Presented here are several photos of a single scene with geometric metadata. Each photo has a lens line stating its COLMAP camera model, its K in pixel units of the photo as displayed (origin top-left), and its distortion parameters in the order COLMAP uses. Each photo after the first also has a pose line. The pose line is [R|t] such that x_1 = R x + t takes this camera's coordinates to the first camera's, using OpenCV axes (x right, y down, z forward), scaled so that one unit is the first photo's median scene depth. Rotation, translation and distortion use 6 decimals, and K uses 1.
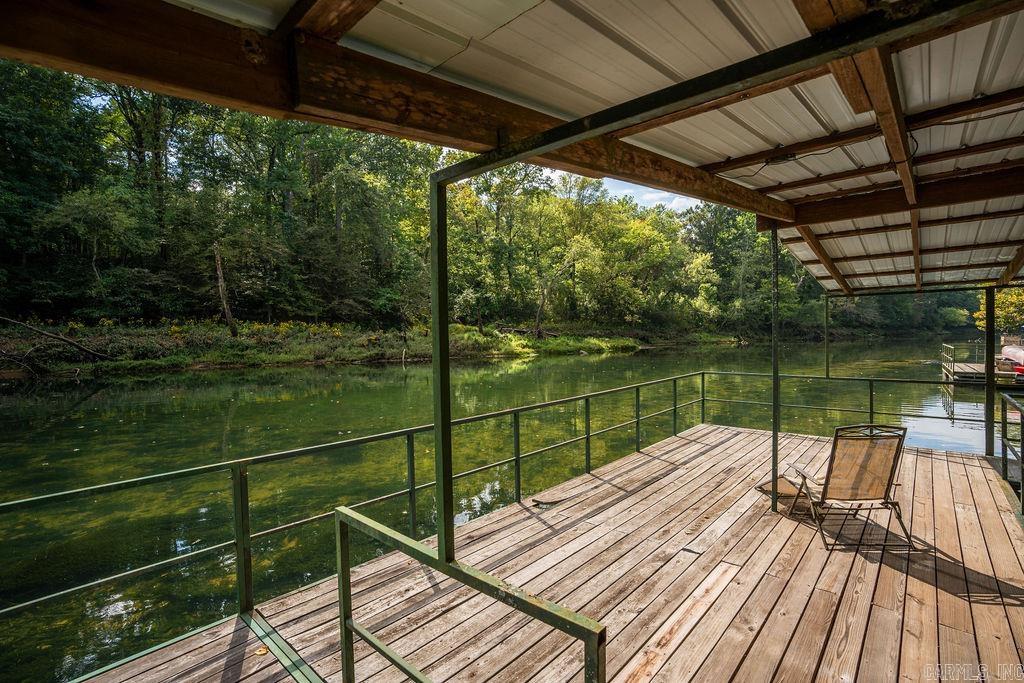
lens RADIAL K [[459.2, 0, 501.7], [0, 459.2, 344.3], [0, 0, 1]] dist [-0.055587, 0.020692]
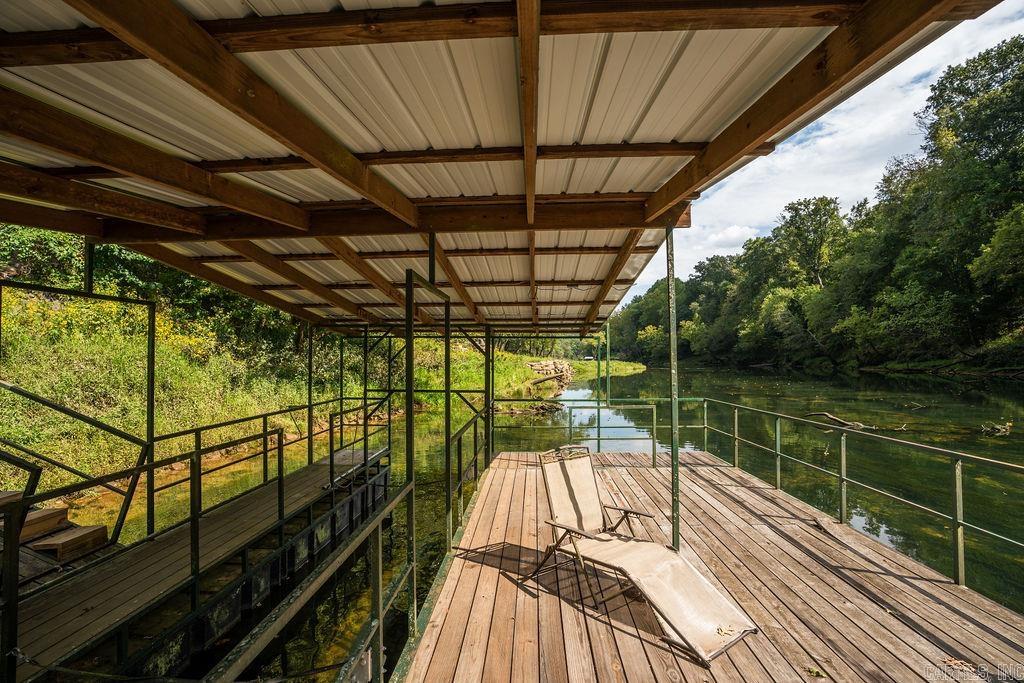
lens RADIAL K [[456.6, 0, 512.0], [0, 456.6, 341.5], [0, 0, 1]] dist [-0.014291, 0.000564]
pose [[-0.754119, -0.003135, -0.656730, 1.187856], [0.010357, 0.999807, -0.016666, -0.028238], [0.656656, -0.019370, -0.753942, 1.265664]]
